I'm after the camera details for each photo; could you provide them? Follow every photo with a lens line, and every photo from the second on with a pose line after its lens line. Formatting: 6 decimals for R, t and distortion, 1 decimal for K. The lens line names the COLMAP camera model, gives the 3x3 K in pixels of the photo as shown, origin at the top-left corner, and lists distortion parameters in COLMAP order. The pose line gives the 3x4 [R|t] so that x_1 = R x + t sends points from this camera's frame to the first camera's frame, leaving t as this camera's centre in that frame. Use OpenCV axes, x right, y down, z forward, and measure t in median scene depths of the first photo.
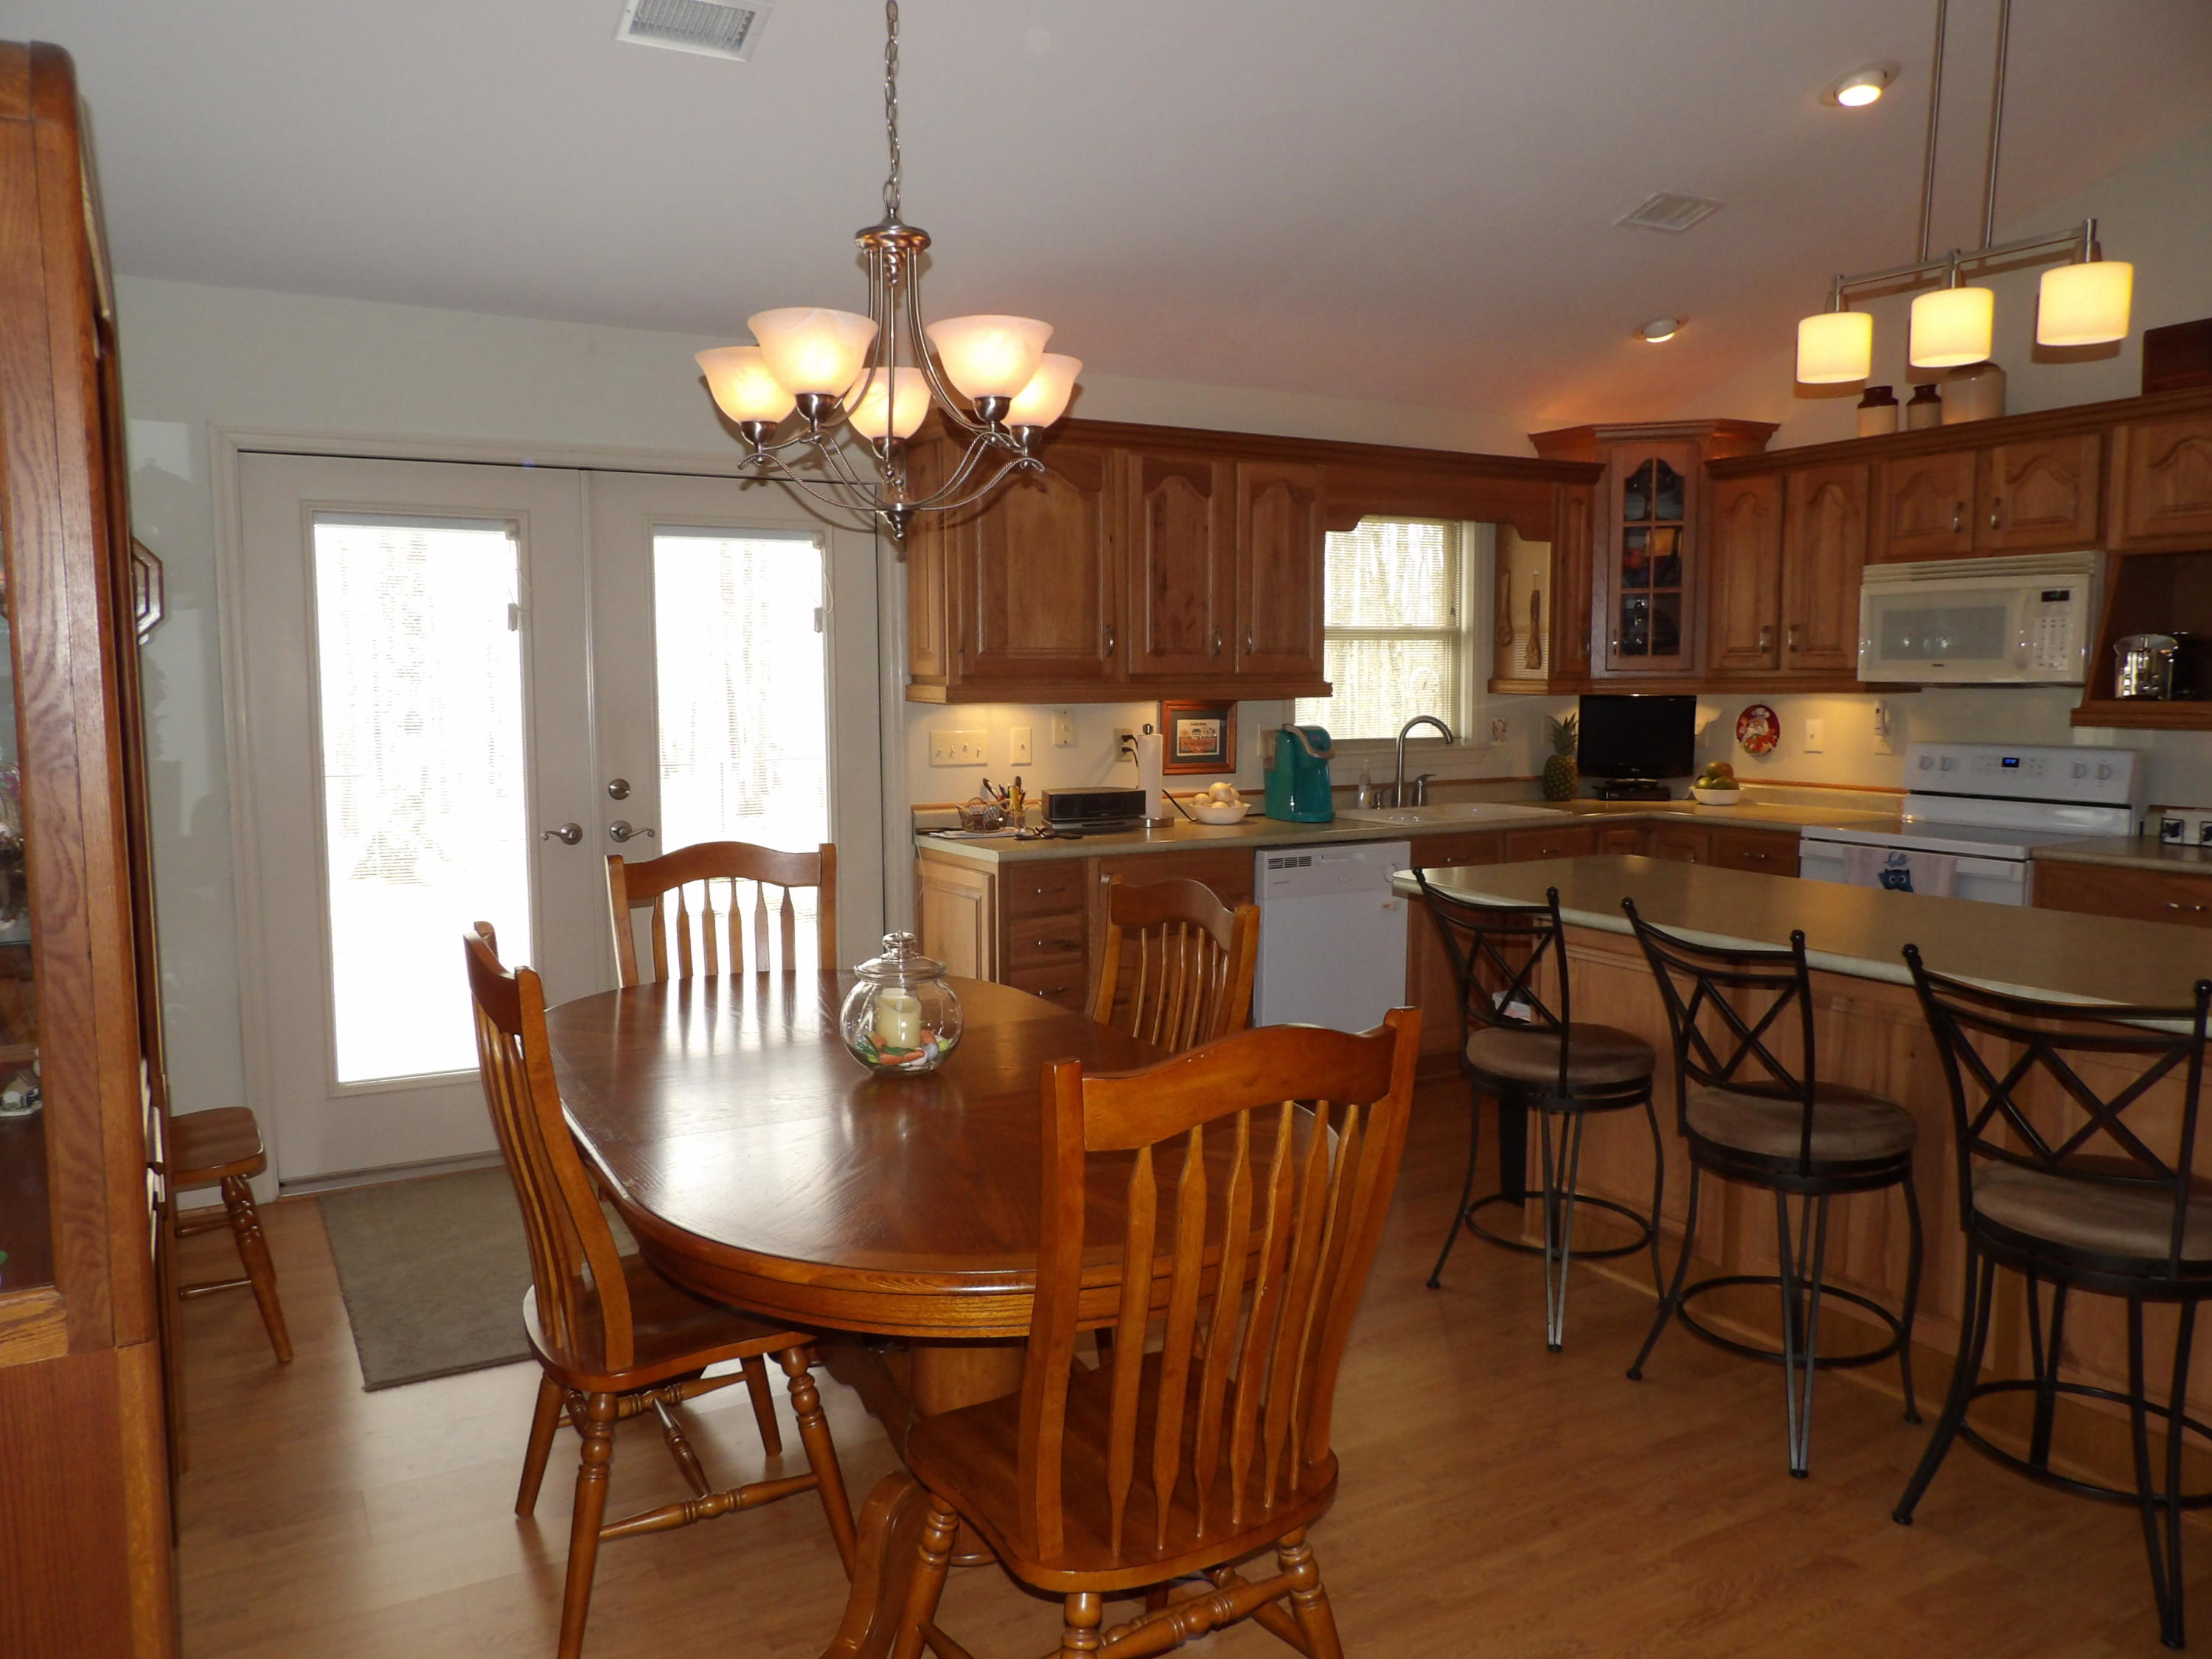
lens RADIAL K [[1599.0, 0, 1093.2], [0, 1599.0, 832.5], [0, 0, 1]] dist [-0.029179, 0.044291]
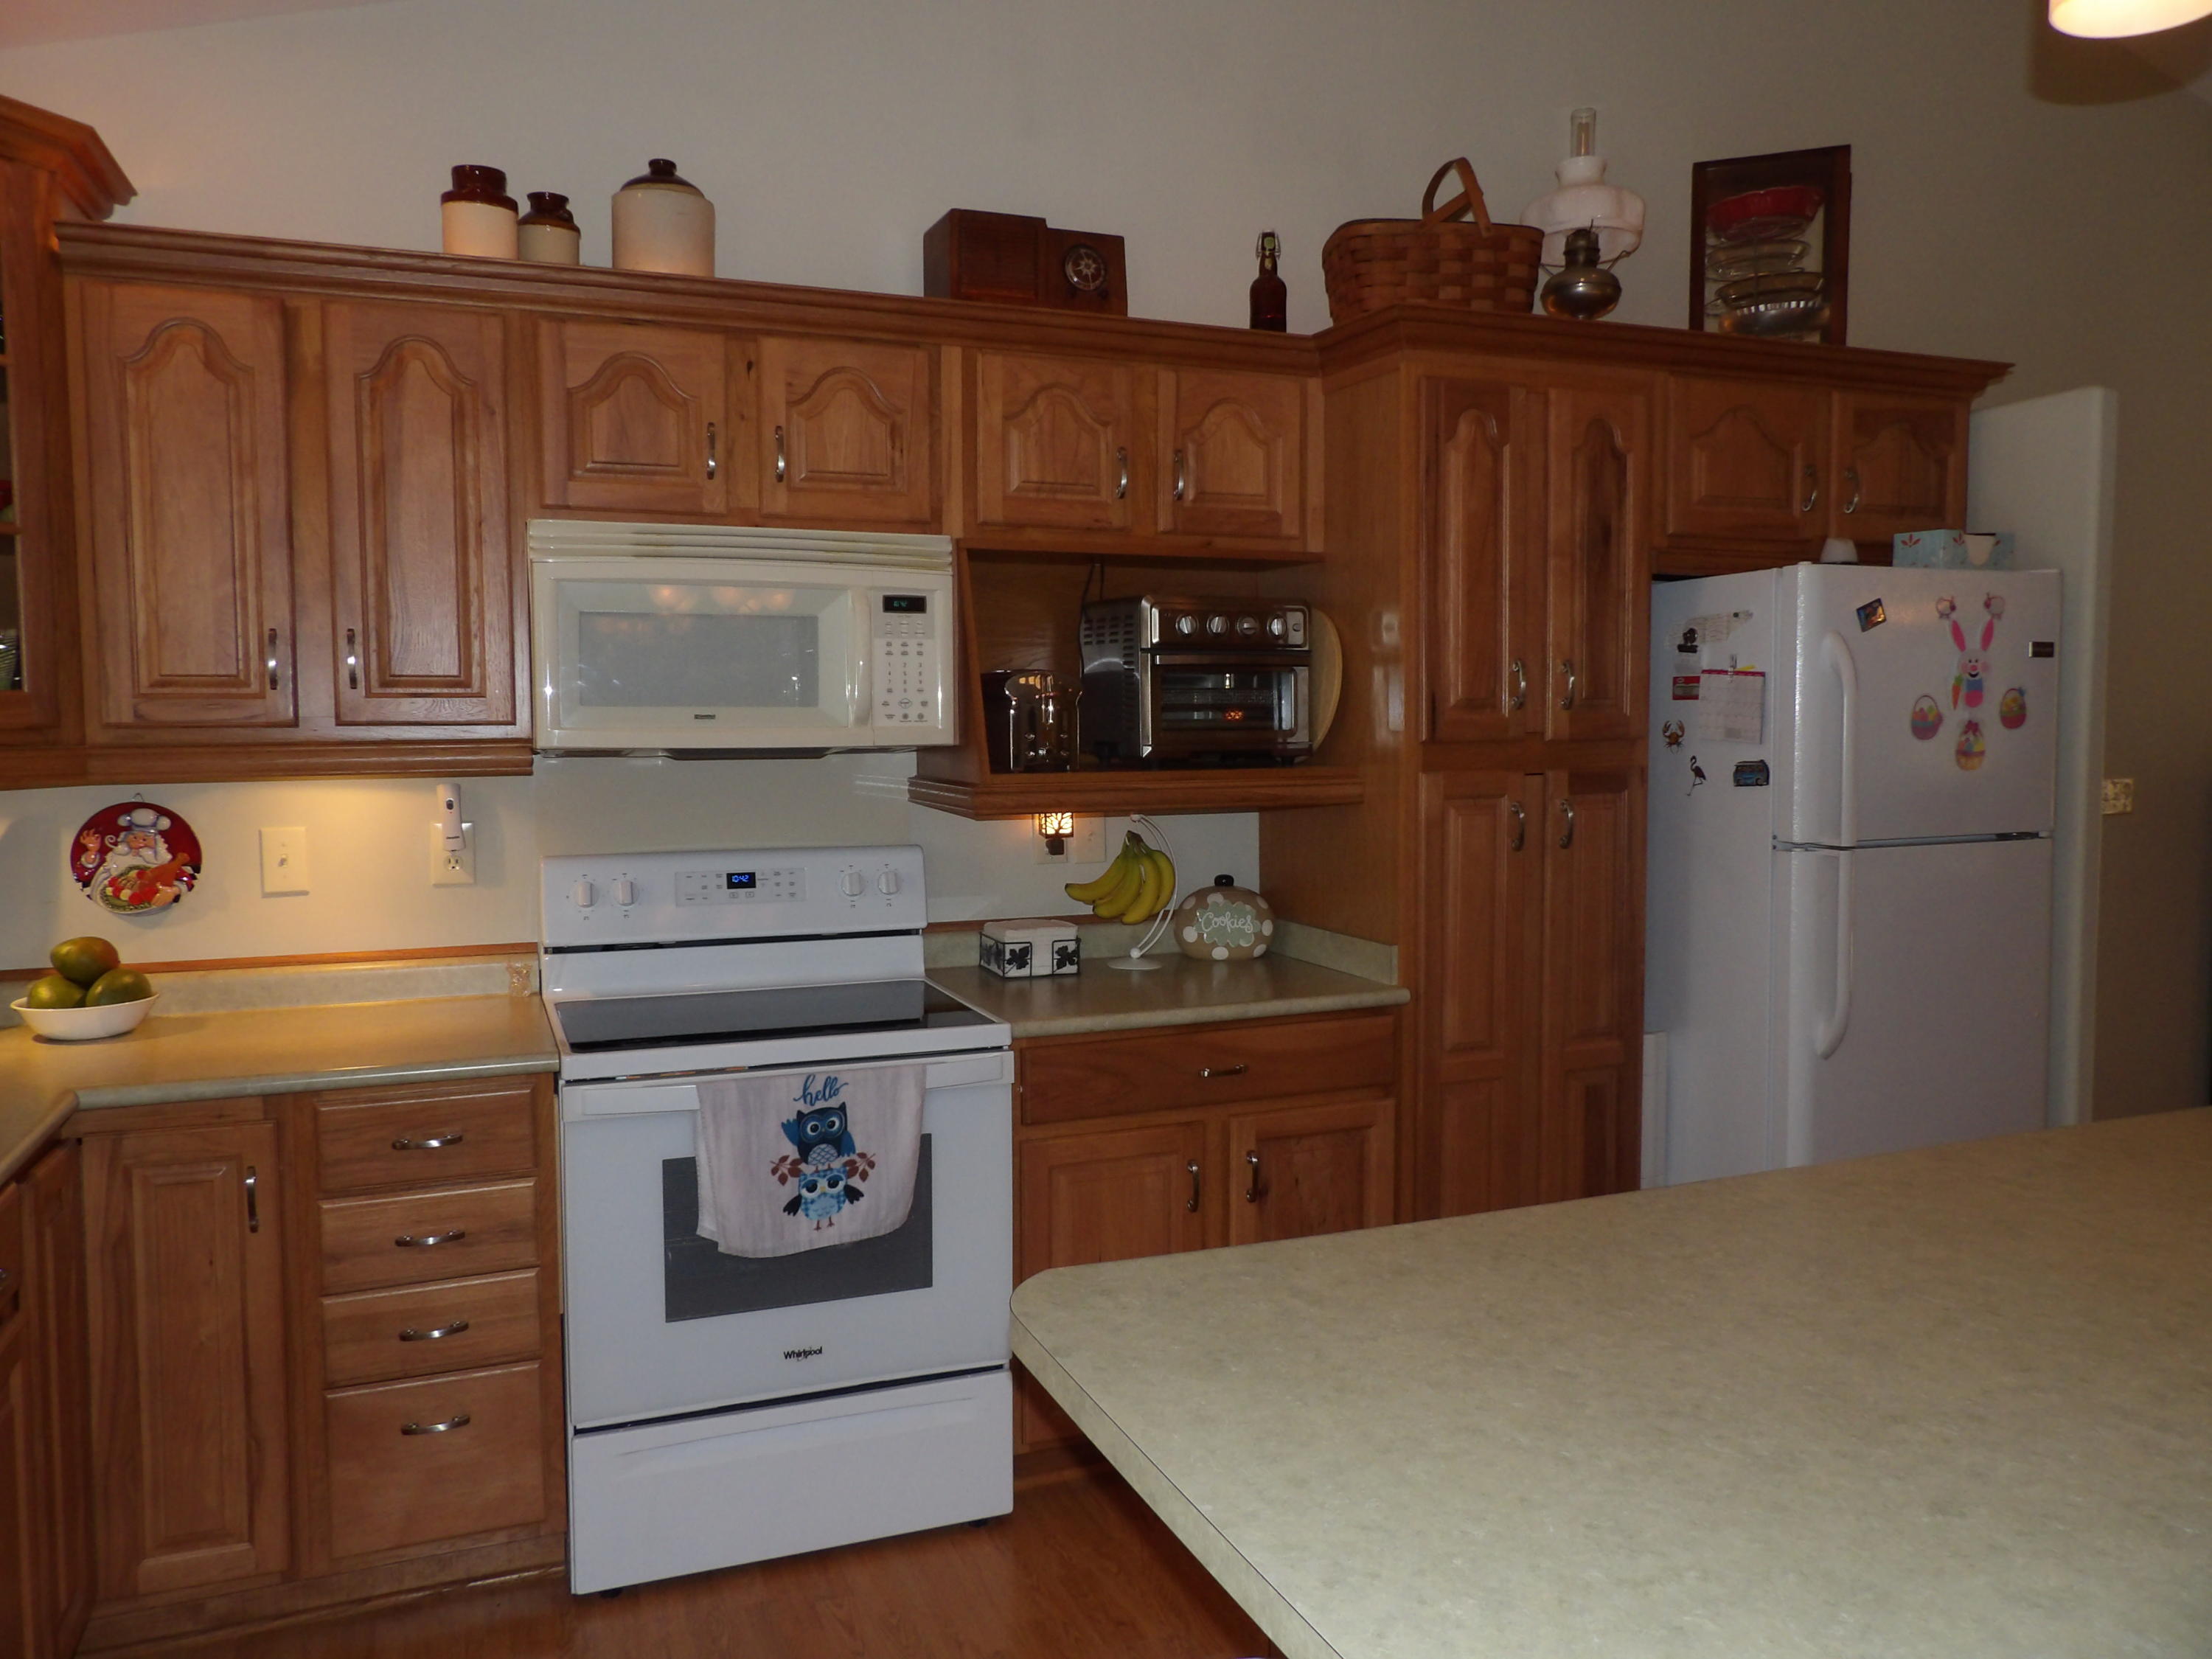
lens RADIAL K [[1599.0, 0, 1106.7], [0, 1599.0, 823.2], [0, 0, 1]] dist [-0.029179, 0.044291]
pose [[0.142618, -0.060116, 0.987950, 0.009096], [0.102083, 0.993724, 0.045731, -0.098938], [-0.984499, 0.094331, 0.147860, 0.976032]]
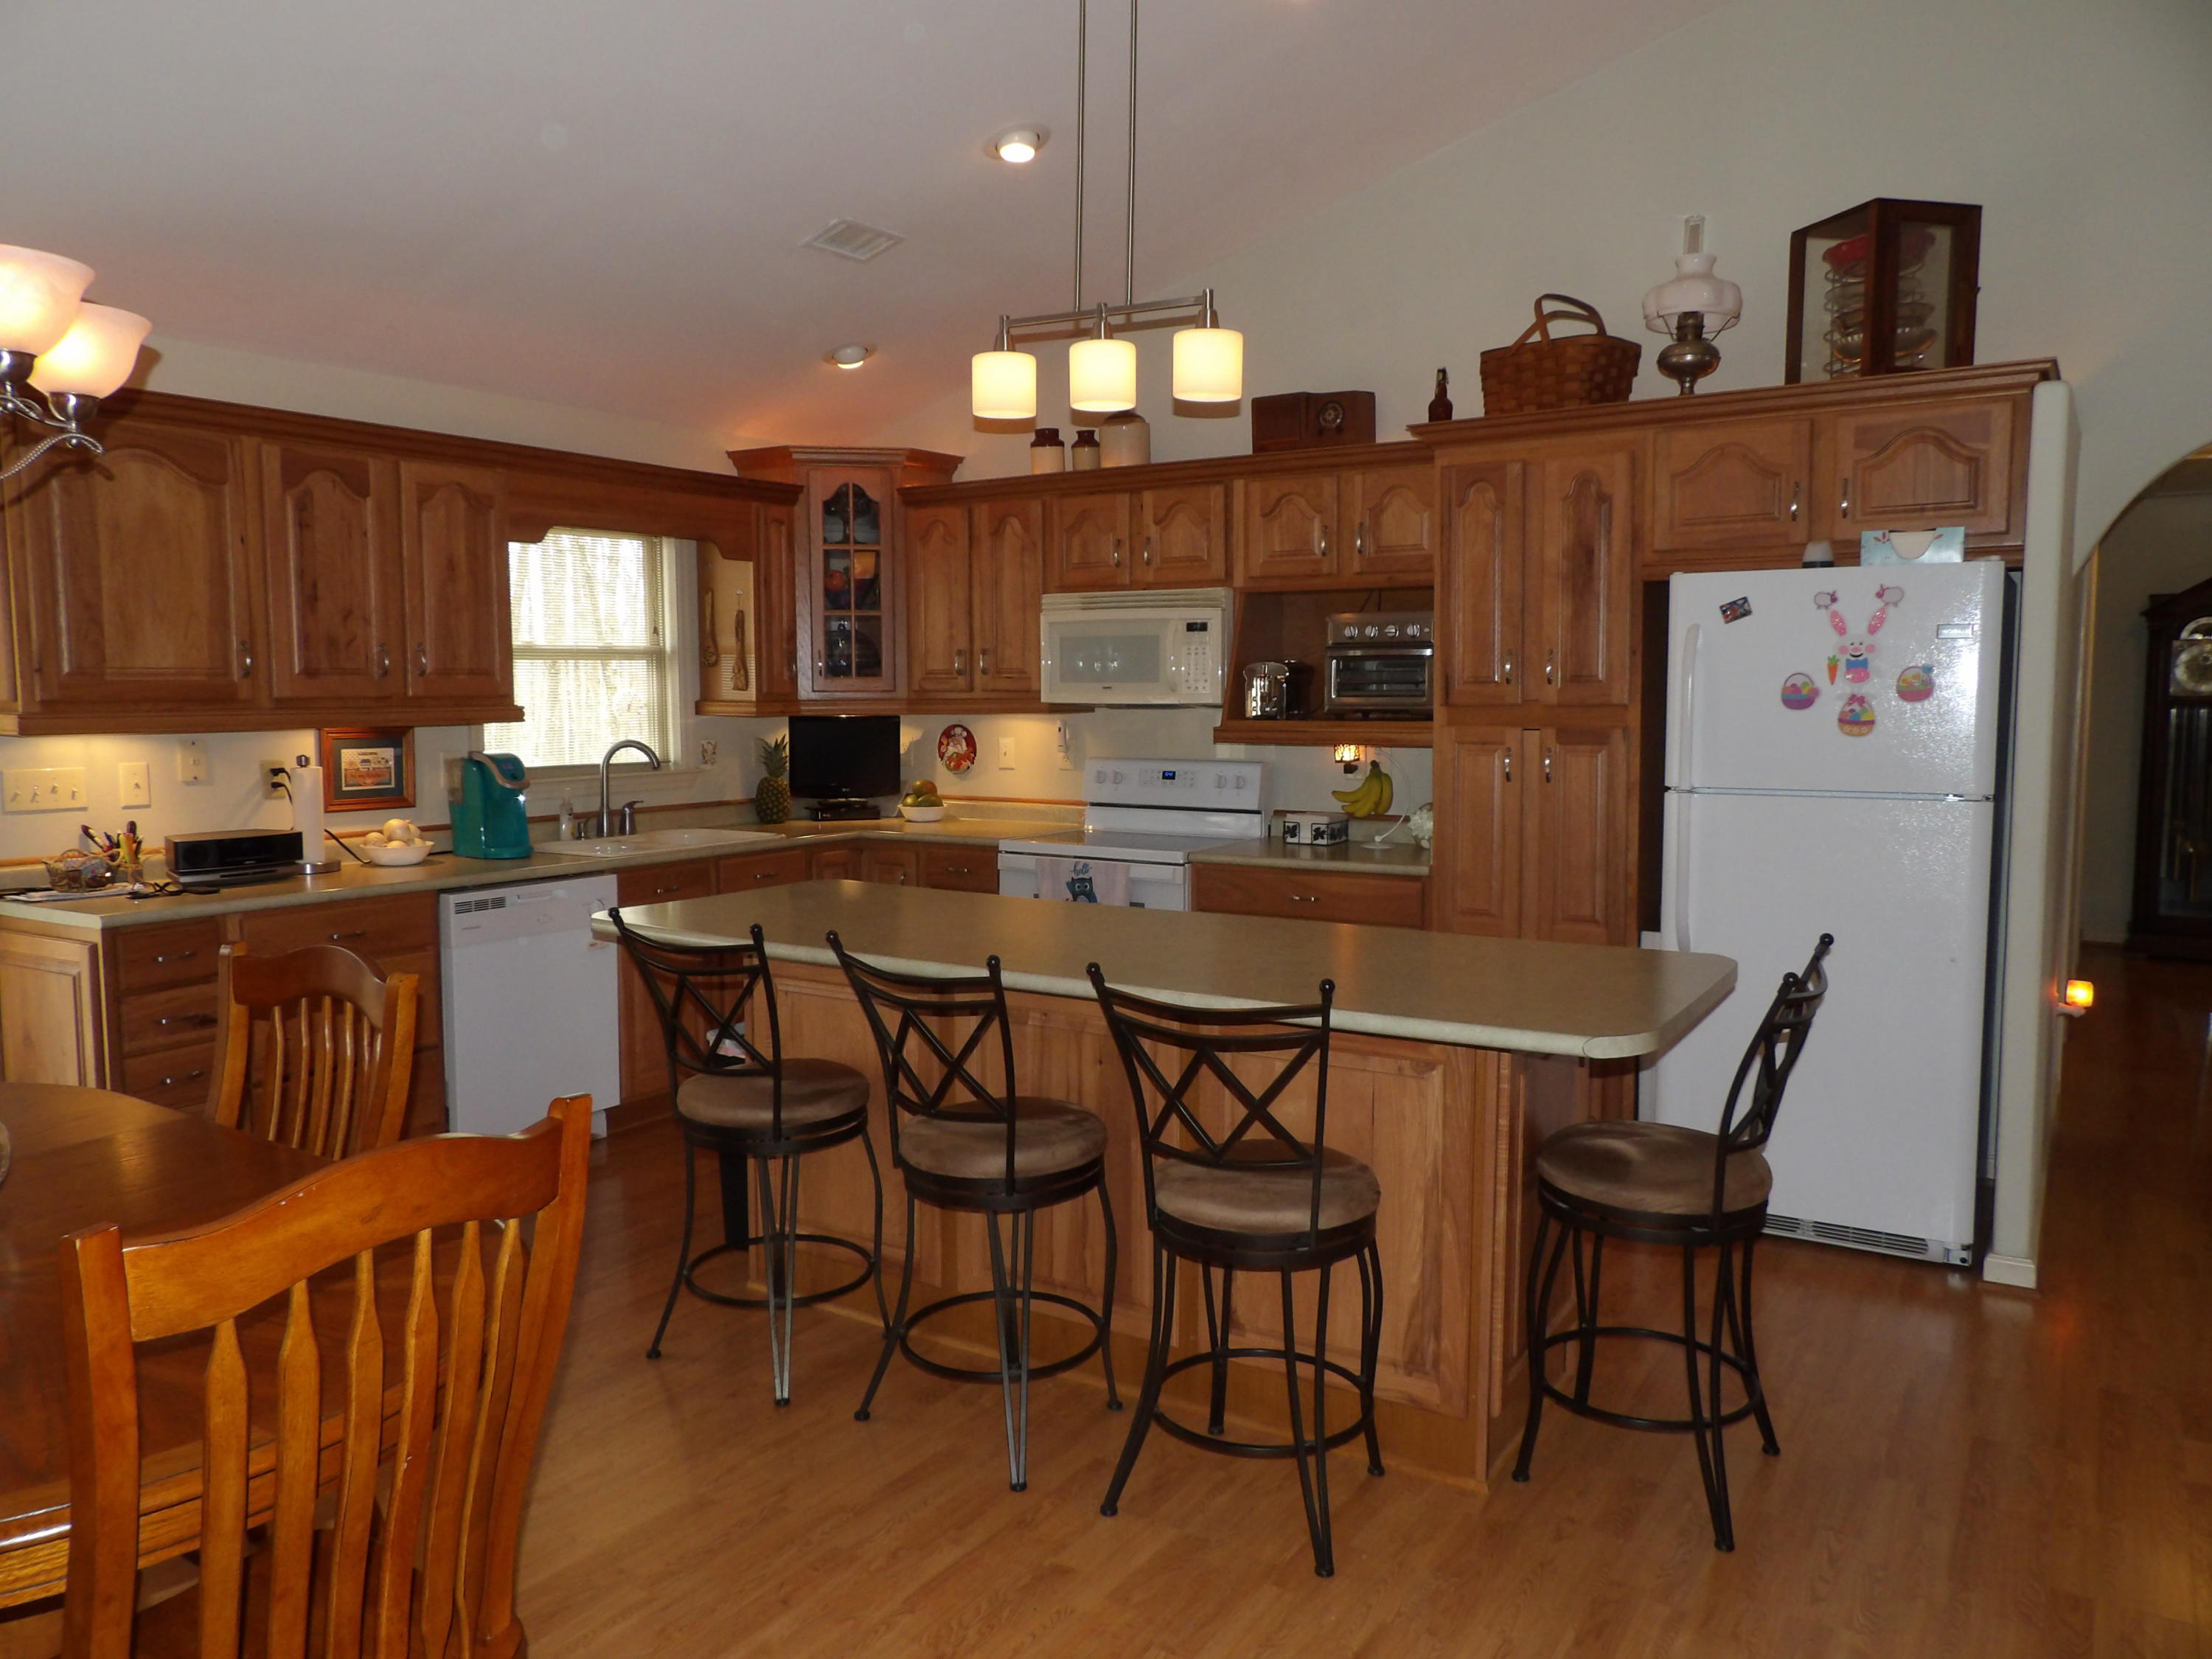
lens RADIAL K [[1599.0, 0, 1085.2], [0, 1599.0, 836.8], [0, 0, 1]] dist [-0.029179, 0.044291]
pose [[0.891146, -0.039905, 0.451959, 0.022925], [0.043334, 0.999057, 0.002766, -0.008332], [-0.451643, 0.017120, 0.892035, 0.039299]]
